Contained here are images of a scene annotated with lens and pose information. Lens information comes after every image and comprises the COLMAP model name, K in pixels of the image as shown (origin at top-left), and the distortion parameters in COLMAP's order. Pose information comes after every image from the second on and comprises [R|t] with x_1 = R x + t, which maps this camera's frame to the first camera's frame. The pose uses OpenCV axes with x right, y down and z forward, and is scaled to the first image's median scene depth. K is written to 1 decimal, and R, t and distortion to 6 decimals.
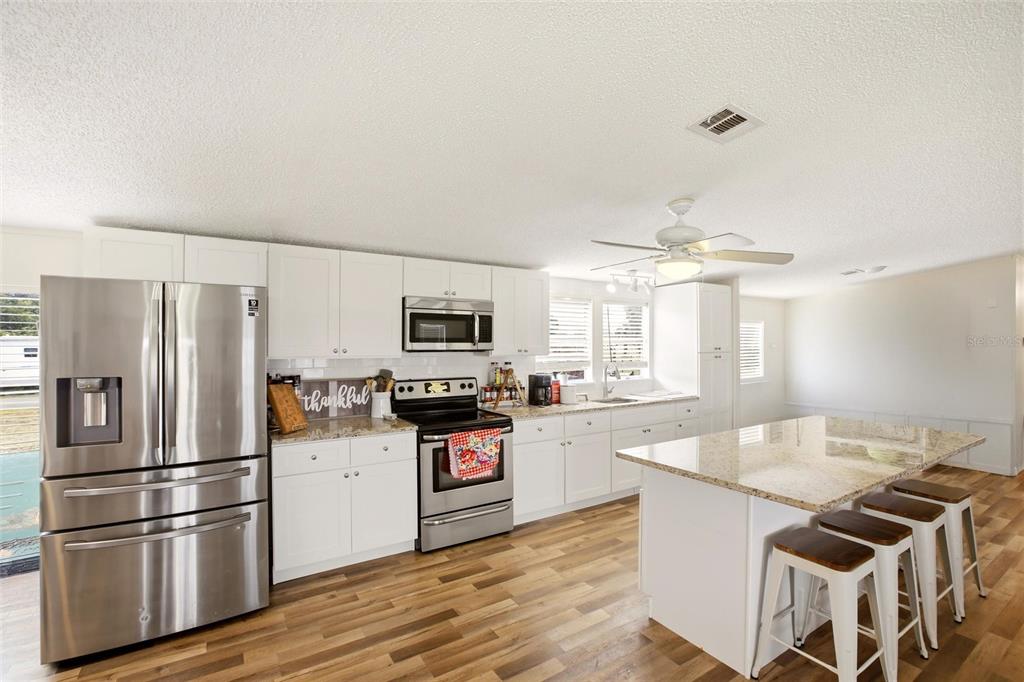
lens RADIAL K [[470.9, 0, 512.0], [0, 470.9, 341.0], [0, 0, 1]] dist [-0.049544, 0.012900]
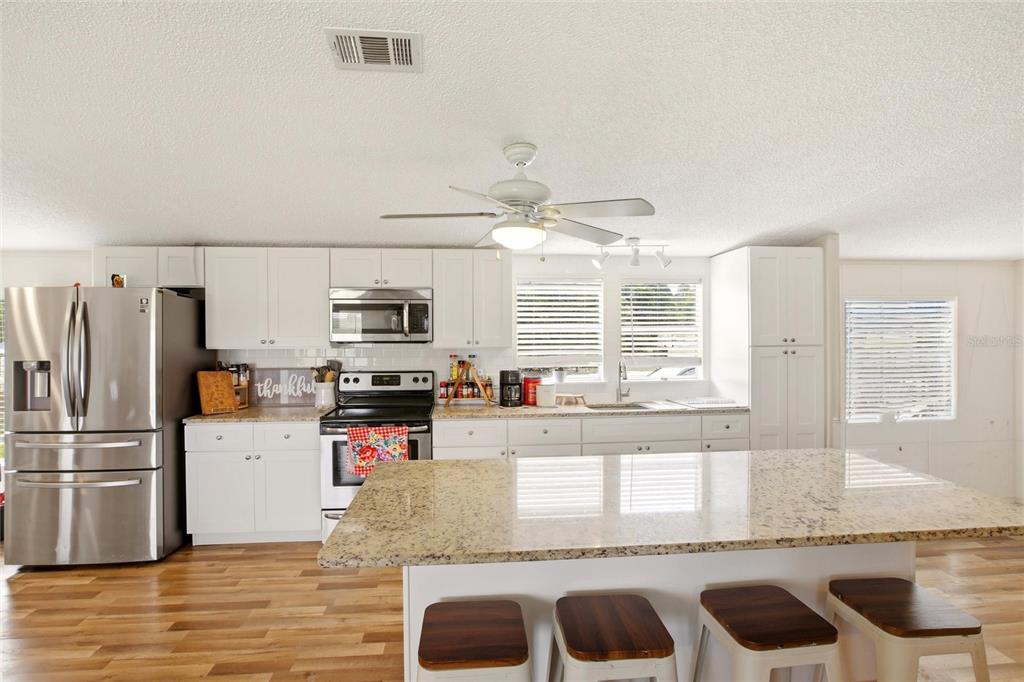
lens RADIAL K [[520.6, 0, 515.8], [0, 520.6, 333.9], [0, 0, 1]] dist [-0.045437, 0.015634]
pose [[0.884536, -0.003547, -0.466458, 0.598827], [0.006435, 0.999969, 0.004599, 0.001178], [0.466427, -0.007070, 0.884531, 0.194274]]
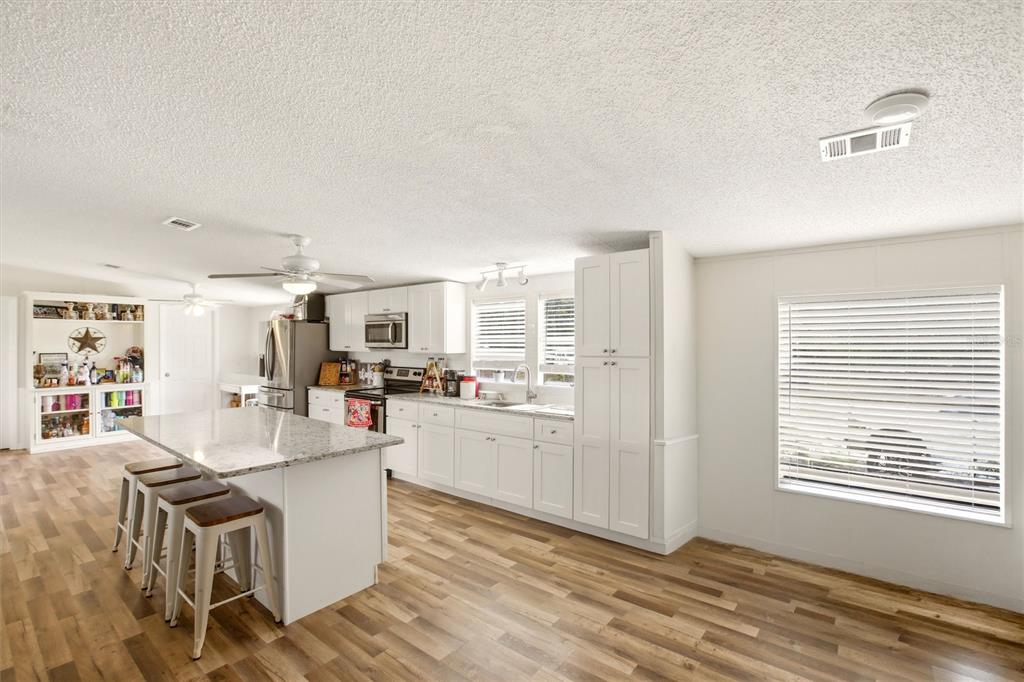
lens RADIAL K [[470.9, 0, 512.0], [0, 470.9, 341.0], [0, 0, 1]] dist [-0.049544, 0.012900]
pose [[0.313710, -0.004873, -0.949506, 1.405239], [0.002631, 0.999987, -0.004263, 0.006251], [0.949515, -0.001161, 0.313719, 0.904215]]
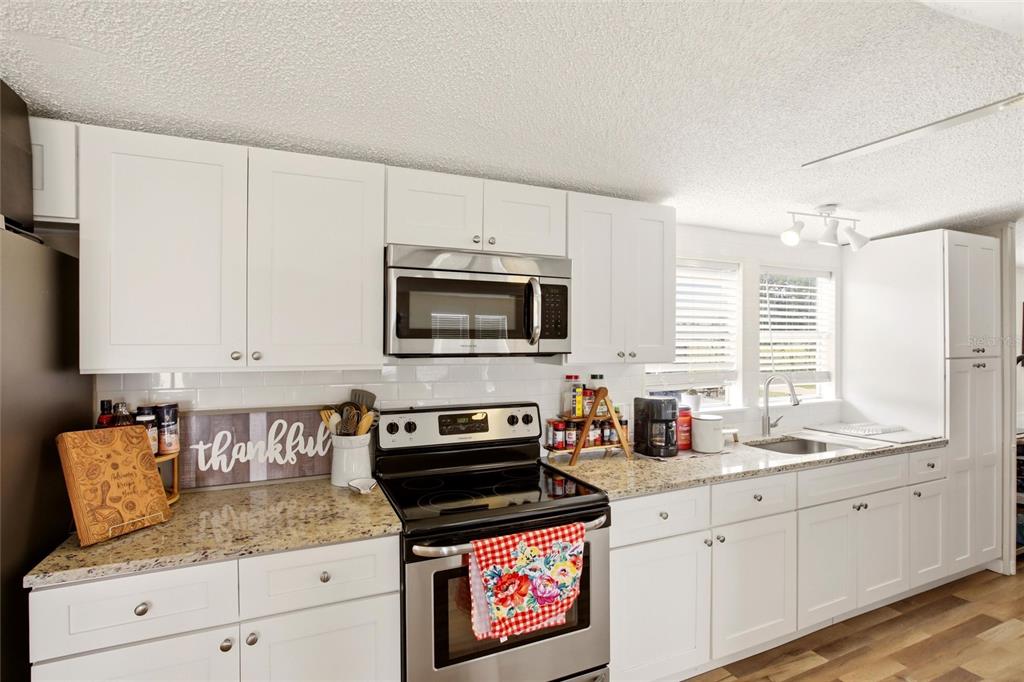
lens RADIAL K [[492.6, 0, 511.2], [0, 492.6, 338.3], [0, 0, 1]] dist [-0.044243, 0.016683]
pose [[0.987154, 0.002195, -0.159756, -0.018117], [-0.001620, 0.999992, 0.003731, 0.000684], [0.159763, -0.003425, 0.987149, 0.482886]]
